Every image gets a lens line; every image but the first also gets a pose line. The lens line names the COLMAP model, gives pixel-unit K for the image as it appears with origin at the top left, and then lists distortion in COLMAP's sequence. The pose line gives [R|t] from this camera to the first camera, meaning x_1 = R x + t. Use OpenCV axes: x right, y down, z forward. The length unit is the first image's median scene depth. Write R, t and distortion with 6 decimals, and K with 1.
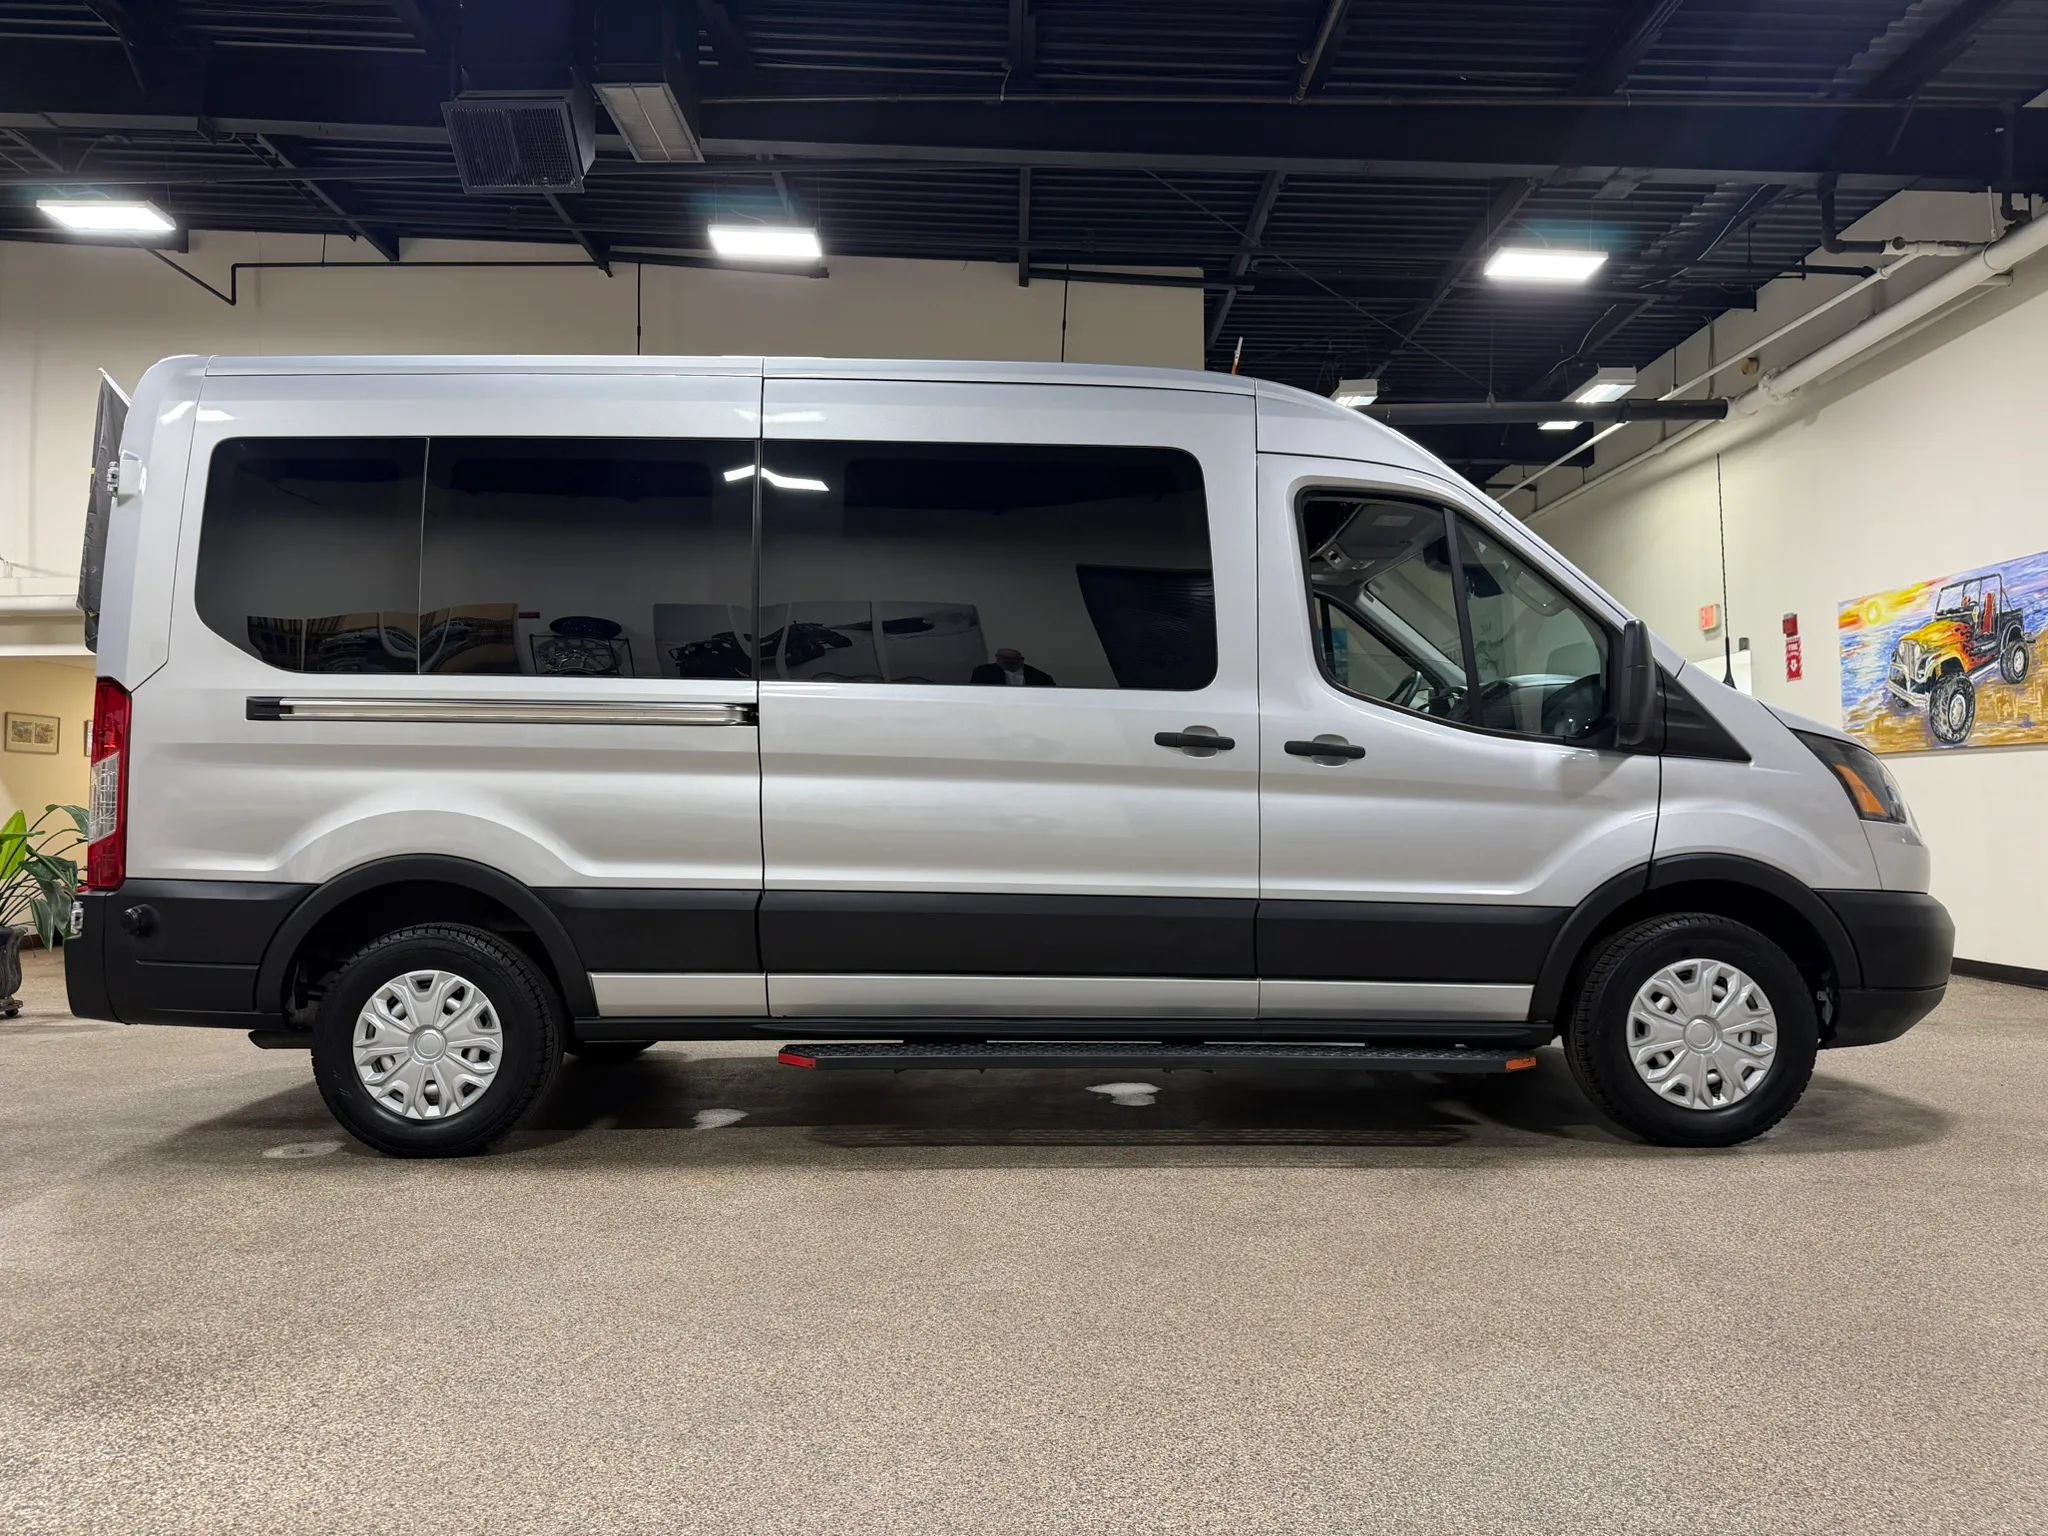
lens RADIAL K [[1429.2, 0, 1019.0], [0, 1429.2, 776.2], [0, 0, 1]] dist [0.035780, -0.036898]
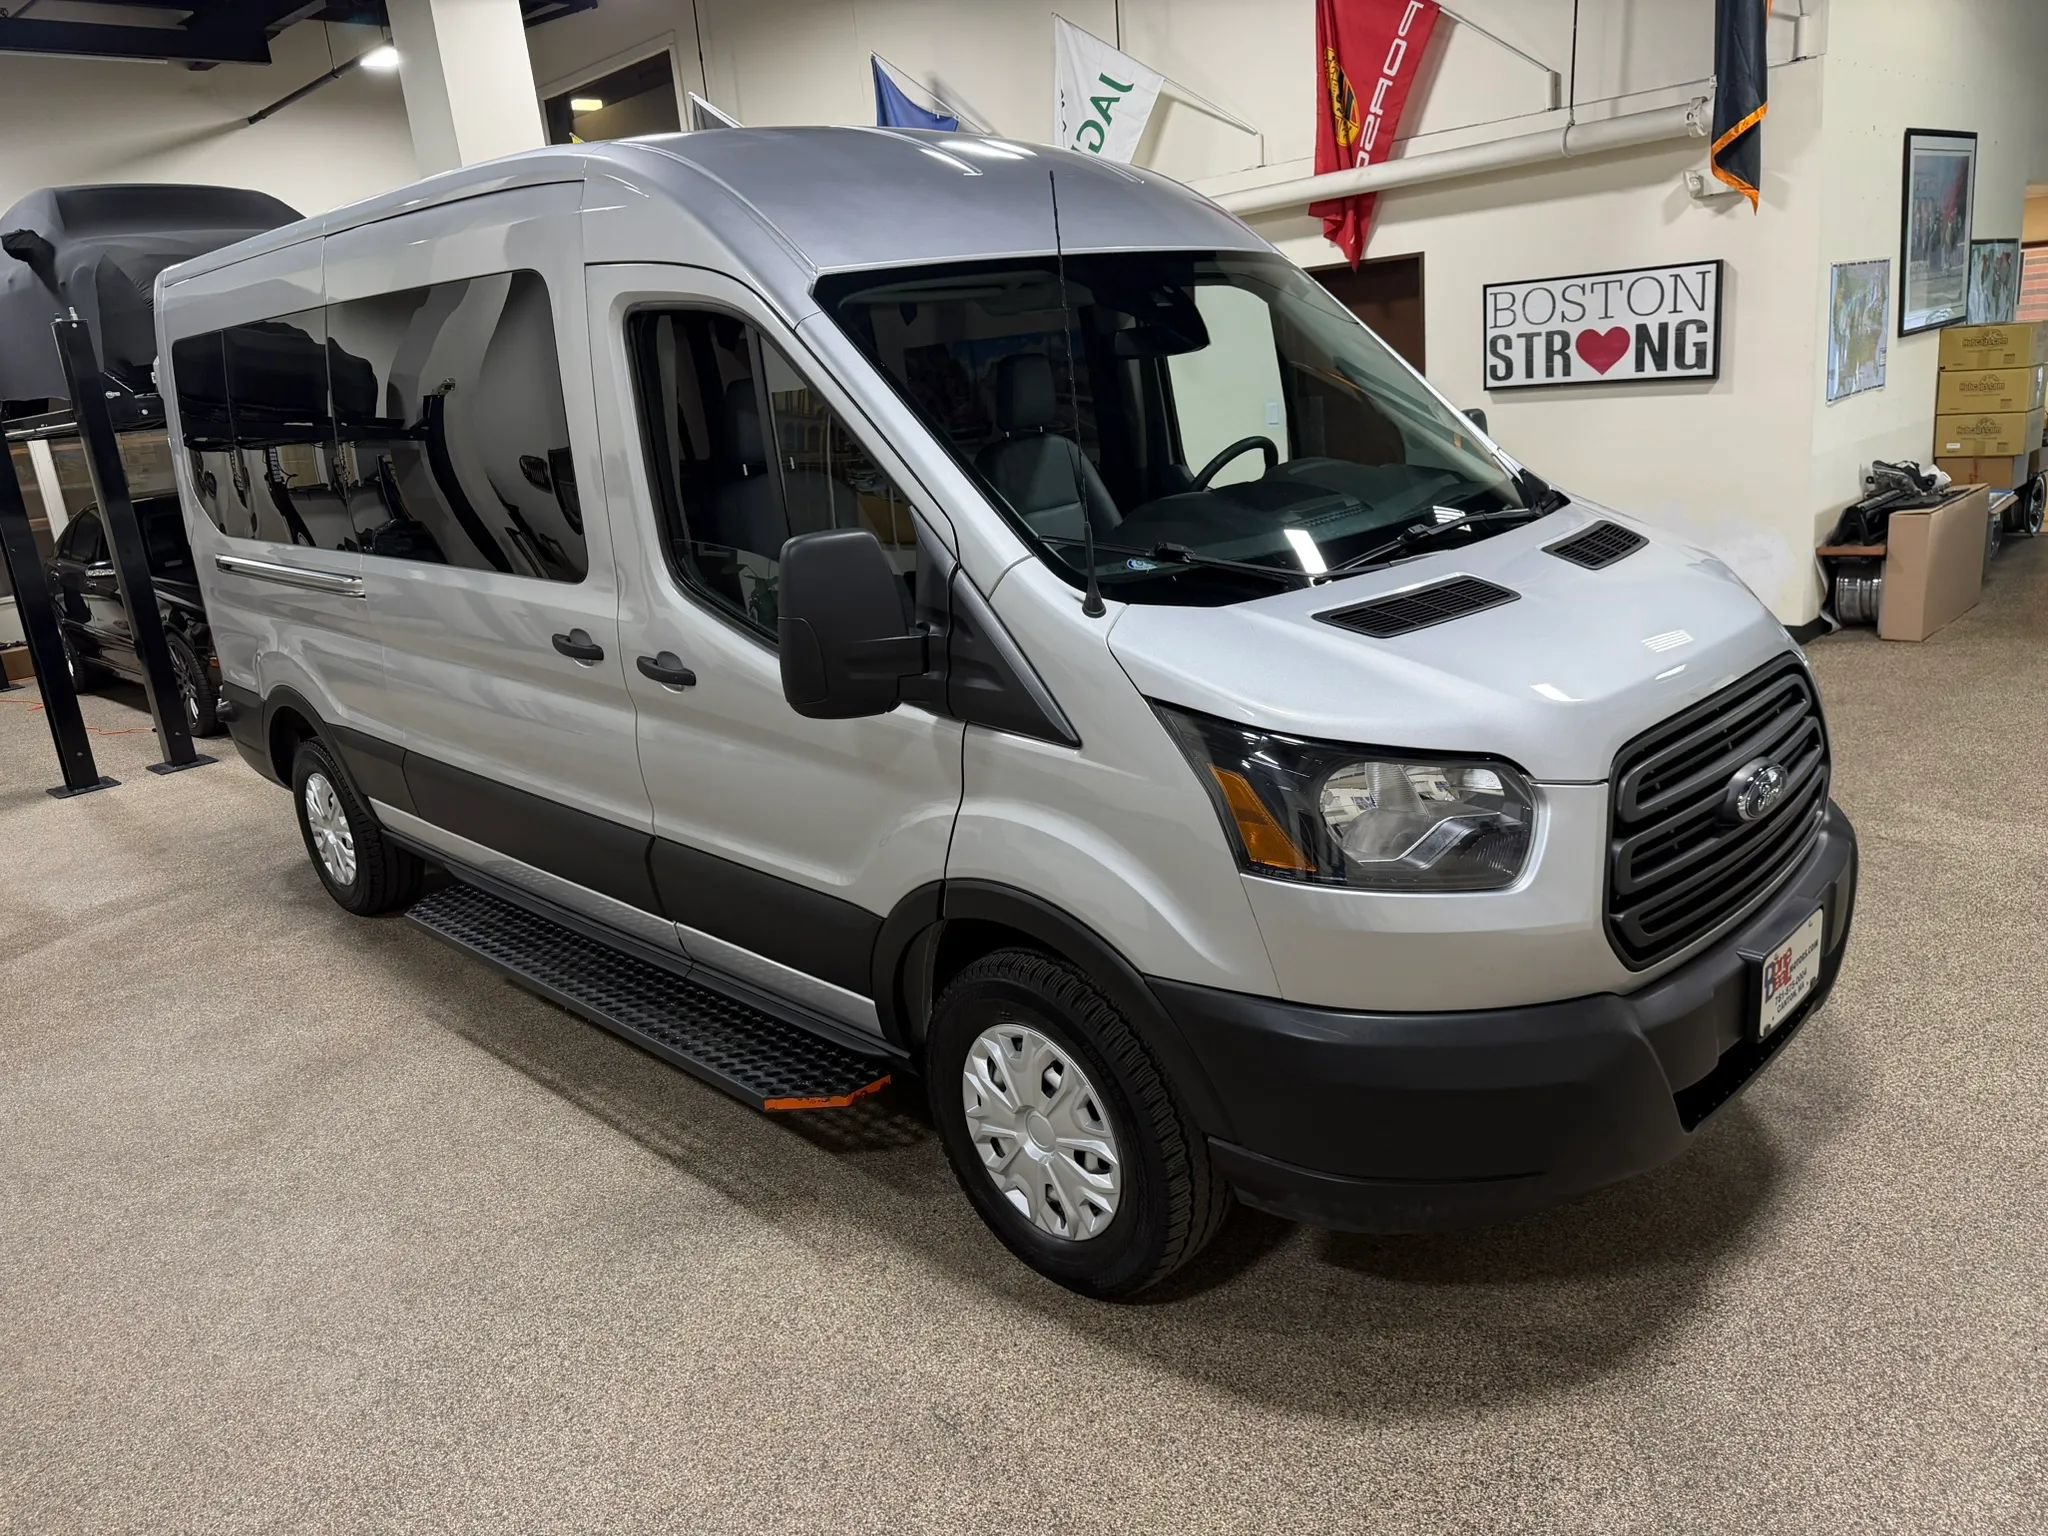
lens RADIAL K [[1462.0, 0, 1026.4], [0, 1462.0, 734.3], [0, 0, 1]] dist [0.004735, -0.007823]
pose [[0.705457, 0.120982, -0.698351, 0.909996], [0.108610, 0.955233, 0.275199, -0.182416], [0.700382, -0.269989, 0.660735, 0.592007]]
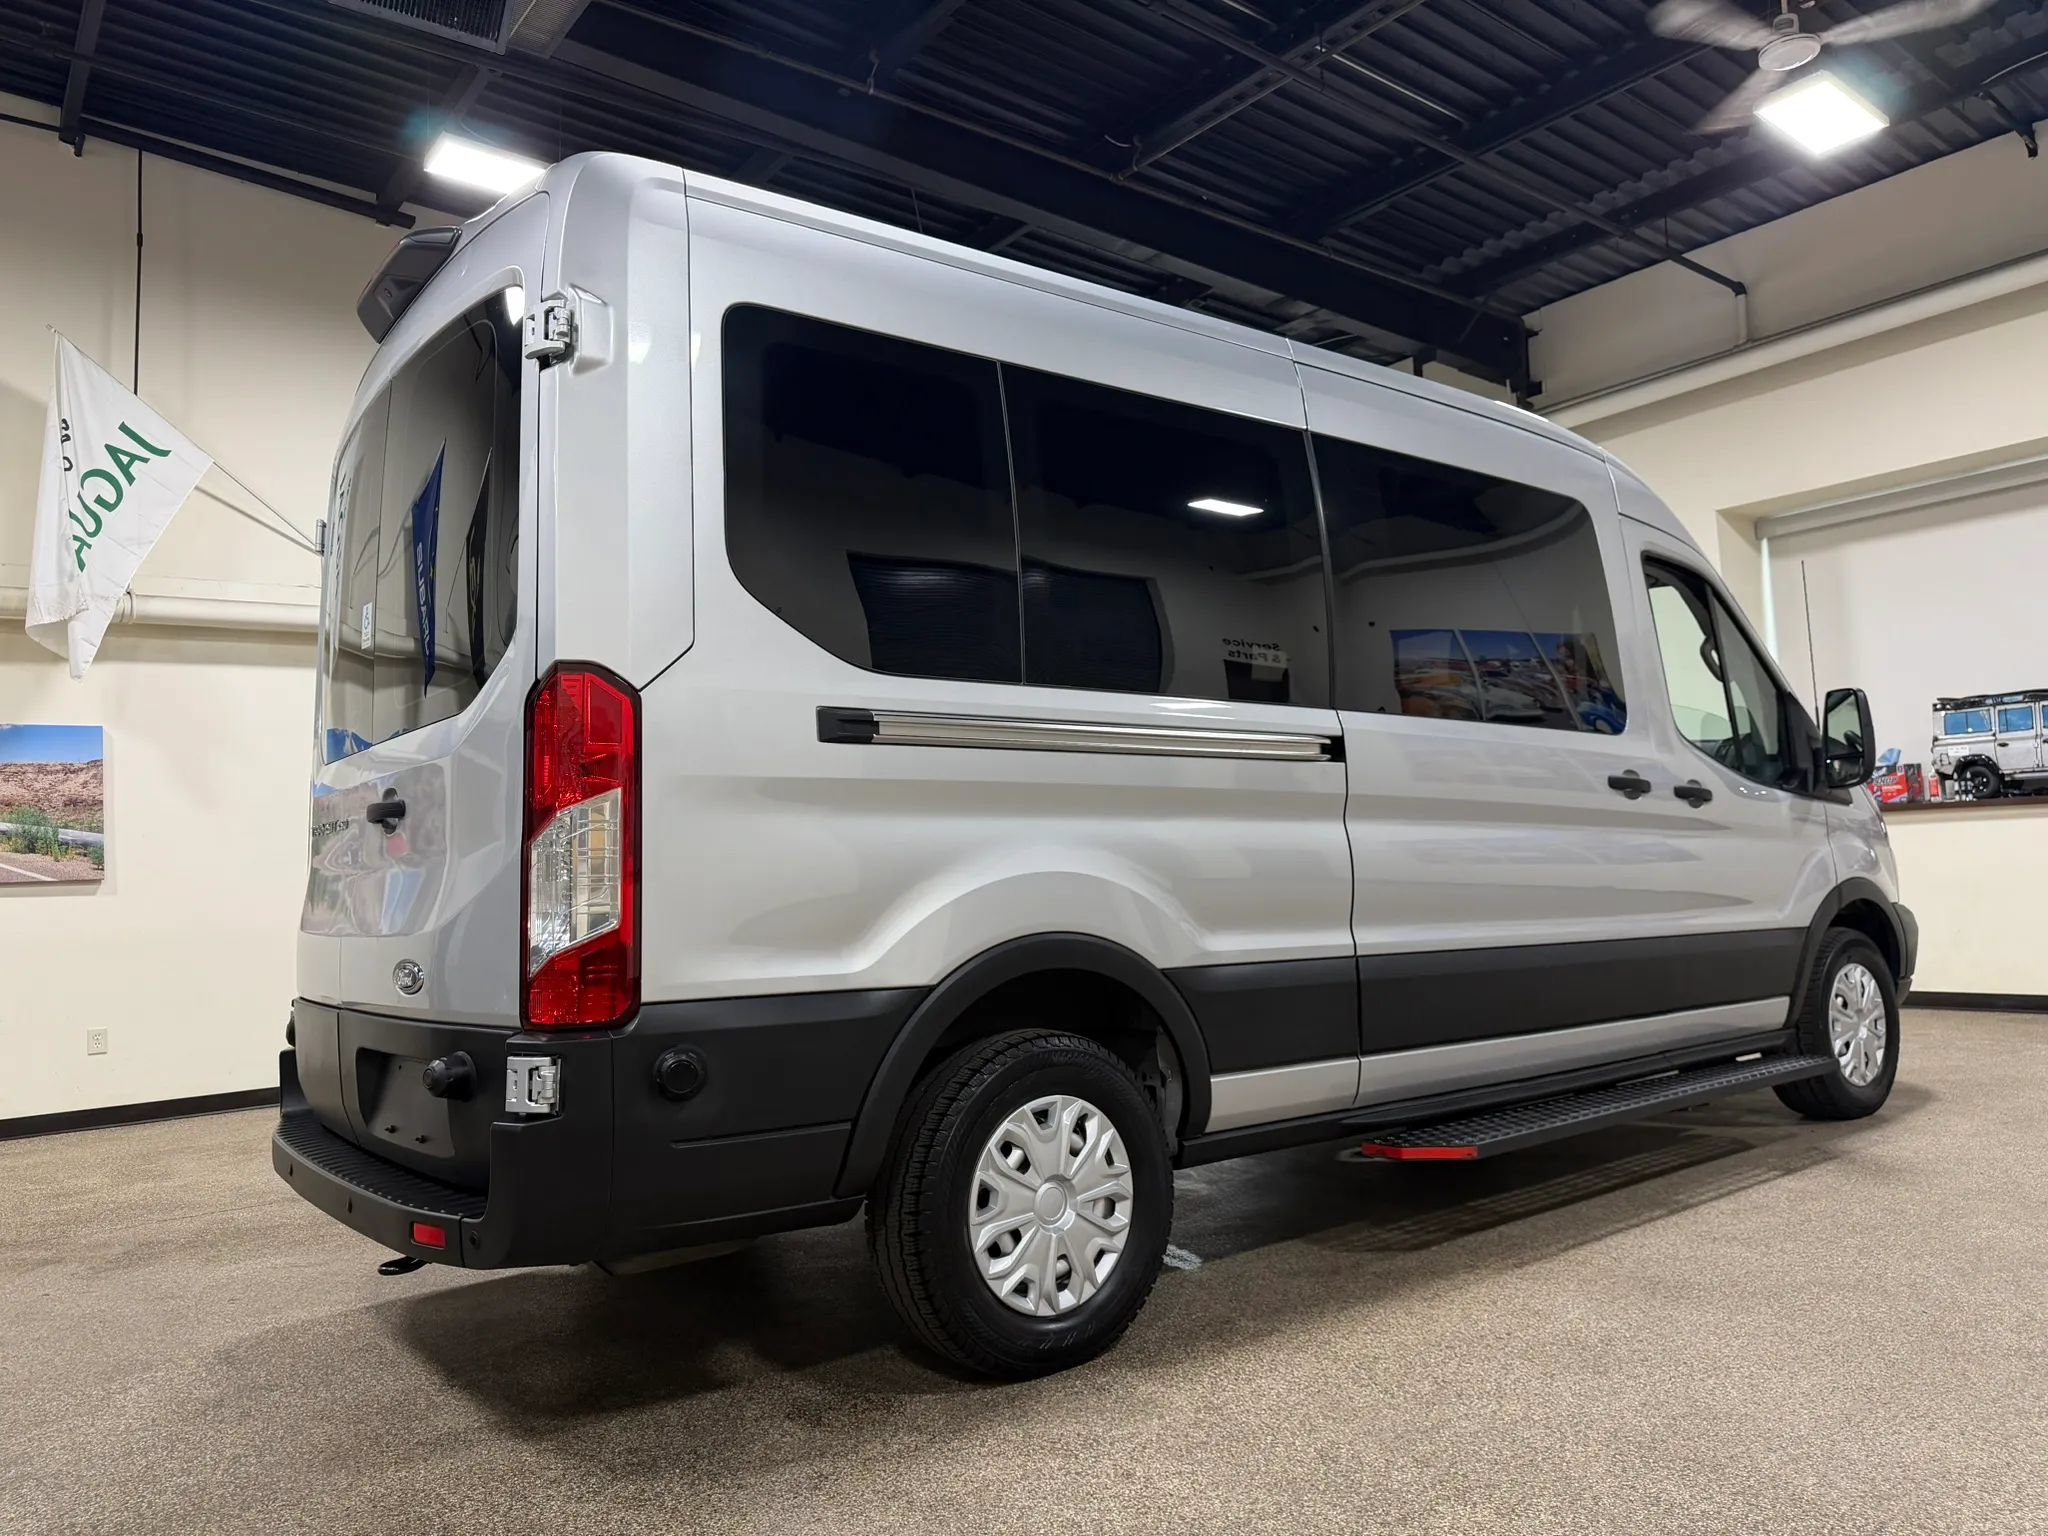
lens RADIAL K [[1453.7, 0, 1014.6], [0, 1453.7, 767.4], [0, 0, 1]] dist [0.013245, -0.019891]
pose [[0.795254, 0.014965, 0.606092, -0.852571], [0.024610, 0.998075, -0.056935, 0.011759], [-0.605777, 0.060193, 0.793354, 0.428819]]
